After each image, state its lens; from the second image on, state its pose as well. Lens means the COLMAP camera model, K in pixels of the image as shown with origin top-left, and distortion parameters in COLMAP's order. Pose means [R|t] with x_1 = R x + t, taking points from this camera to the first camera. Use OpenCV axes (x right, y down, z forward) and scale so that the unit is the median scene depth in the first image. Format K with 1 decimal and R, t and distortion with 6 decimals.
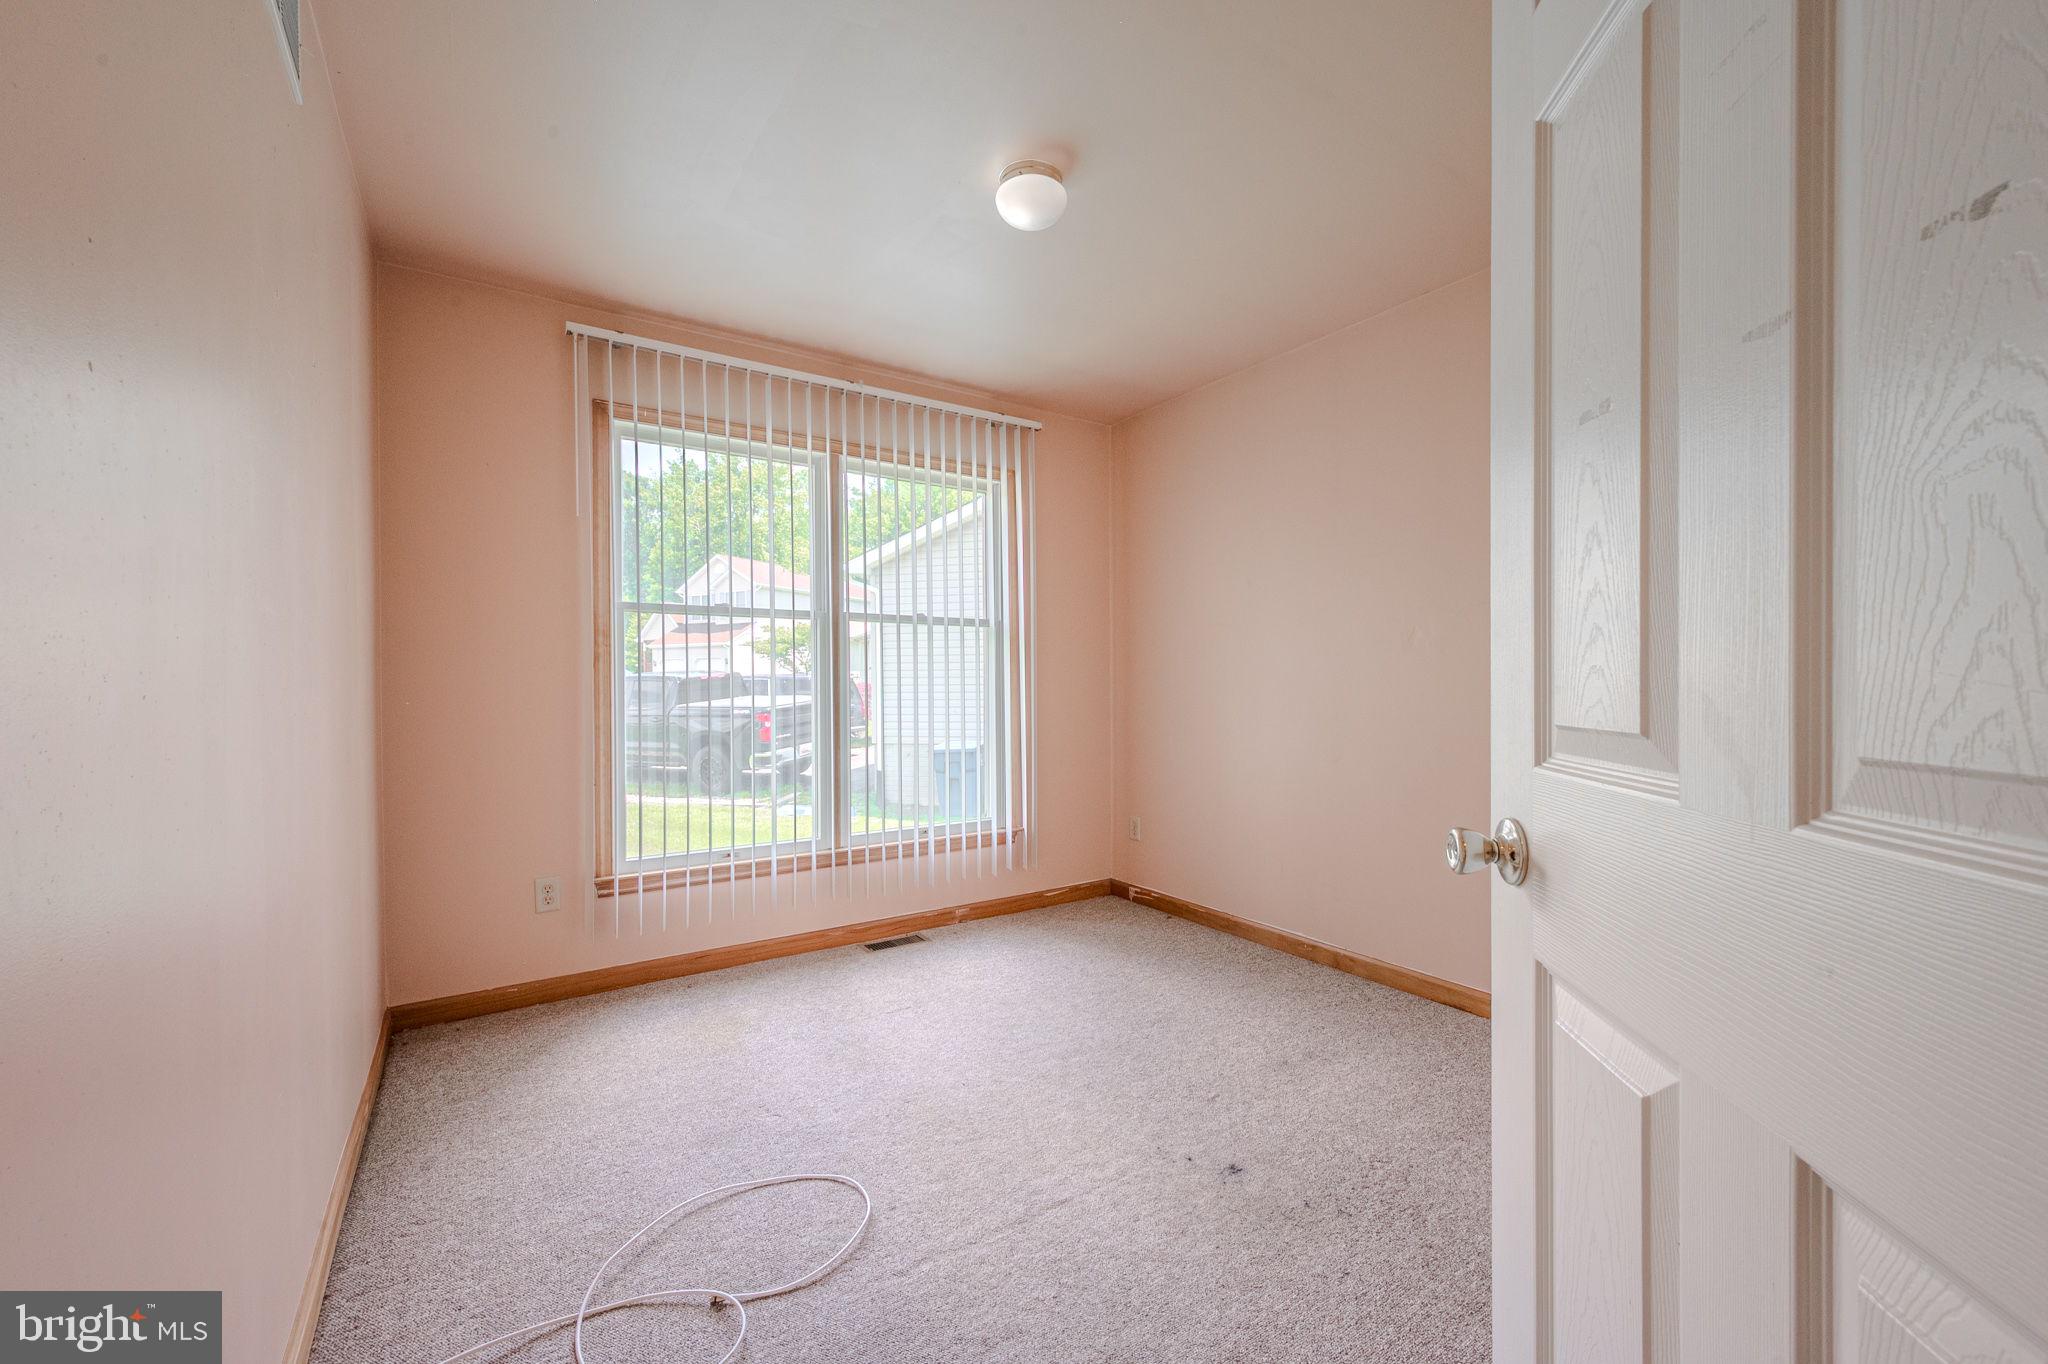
lens RADIAL K [[806.8, 0, 1032.9], [0, 806.8, 688.1], [0, 0, 1]] dist [-0.004145, -0.000435]
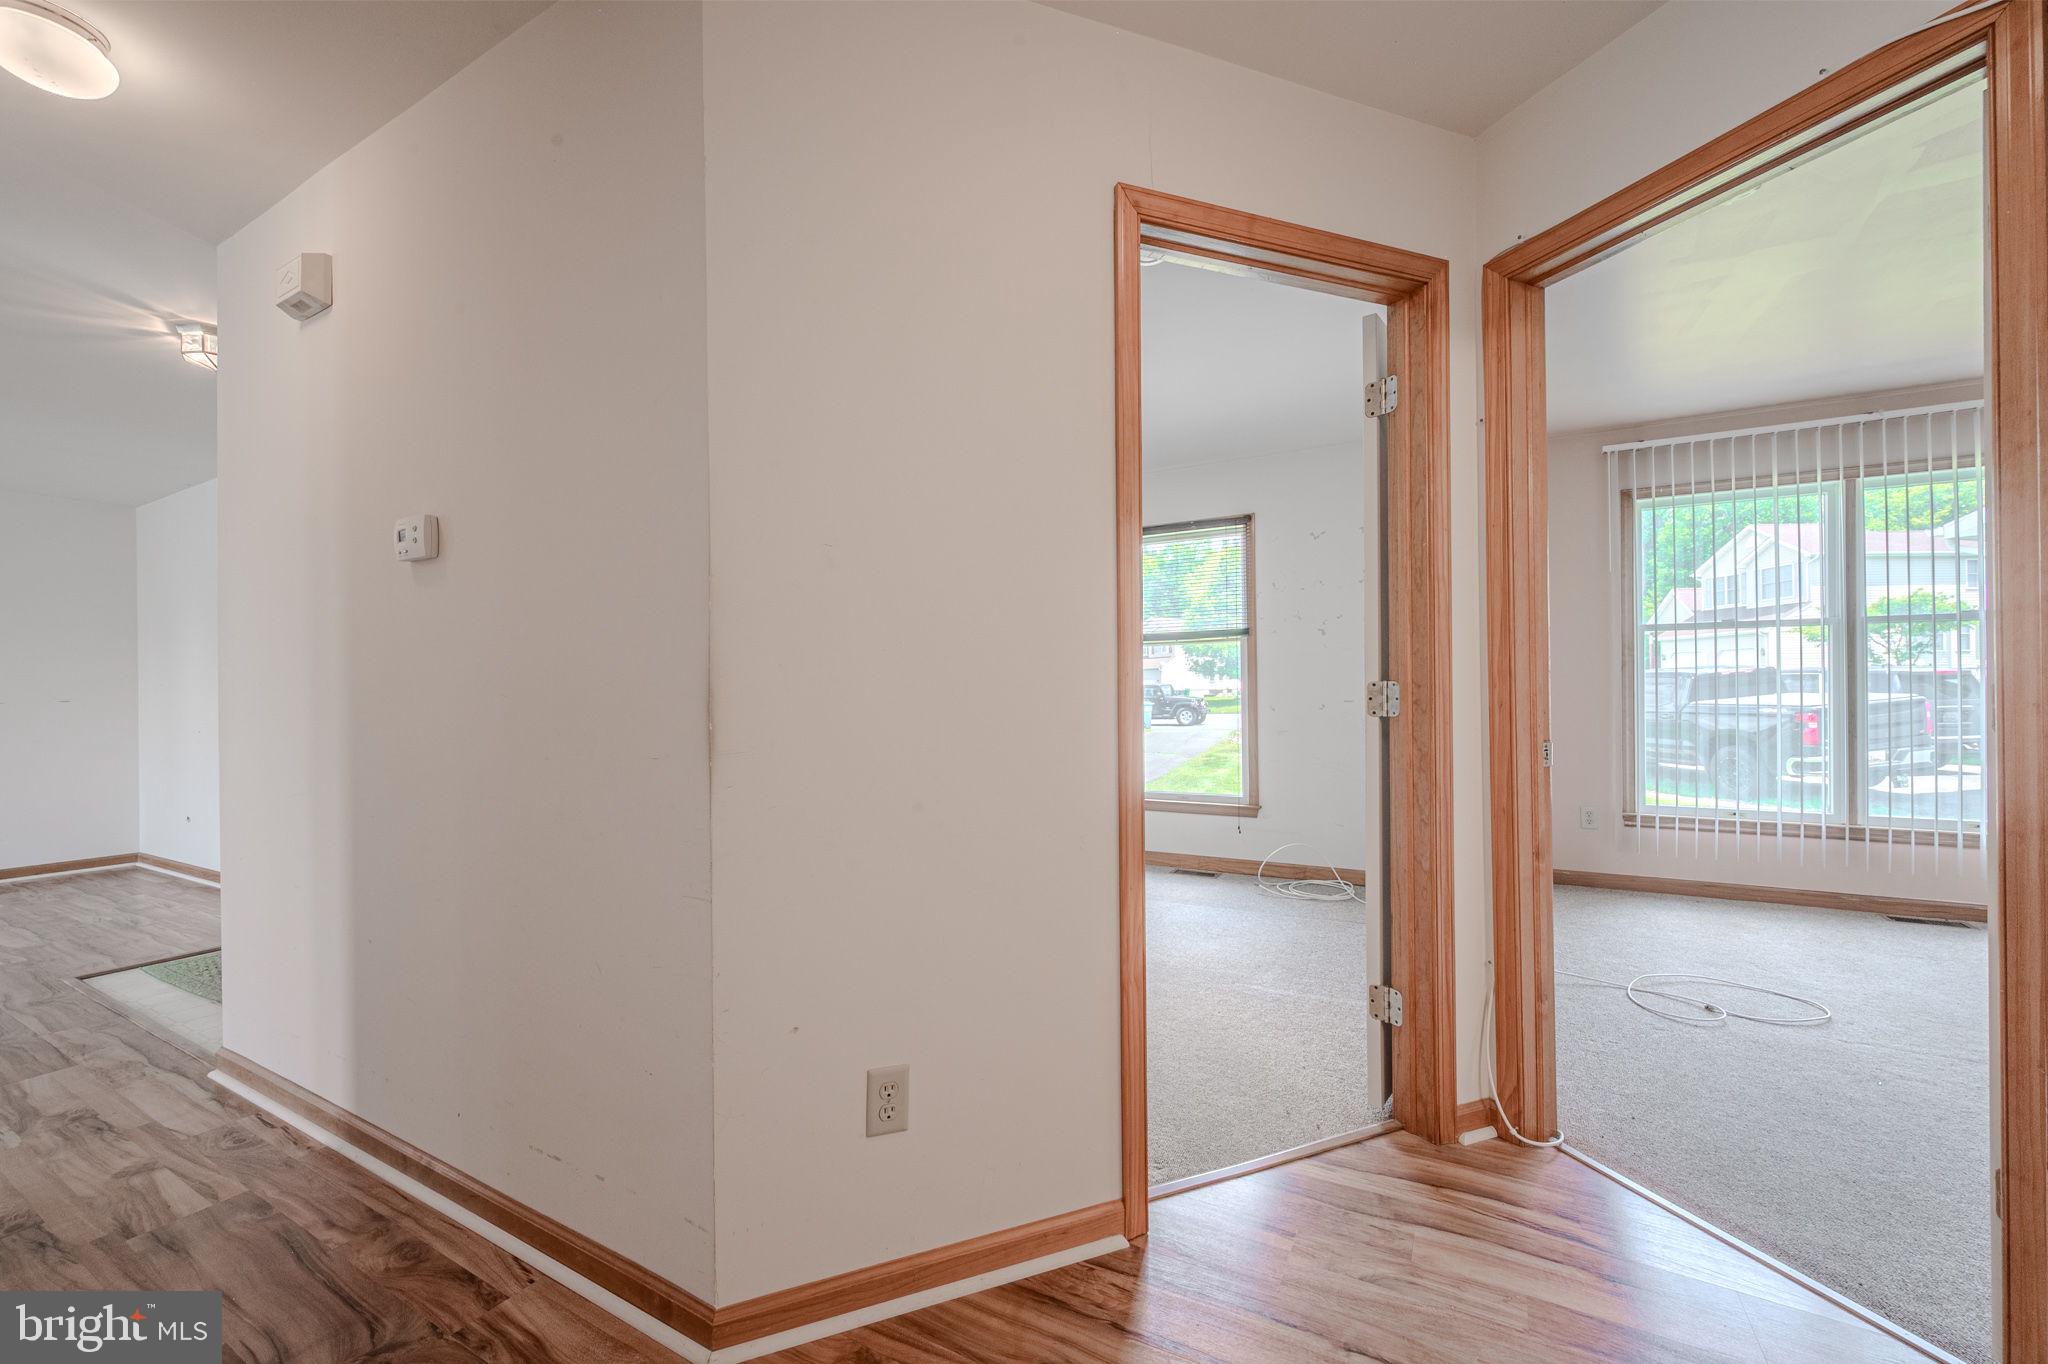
lens RADIAL K [[806.8, 0, 1032.9], [0, 806.8, 688.1], [0, 0, 1]] dist [-0.004145, -0.000435]
pose [[0.449850, 0.002656, -0.893100, 0.279337], [0.001801, 0.999991, 0.003881, -0.001199], [0.893103, -0.003354, 0.449841, -0.610144]]
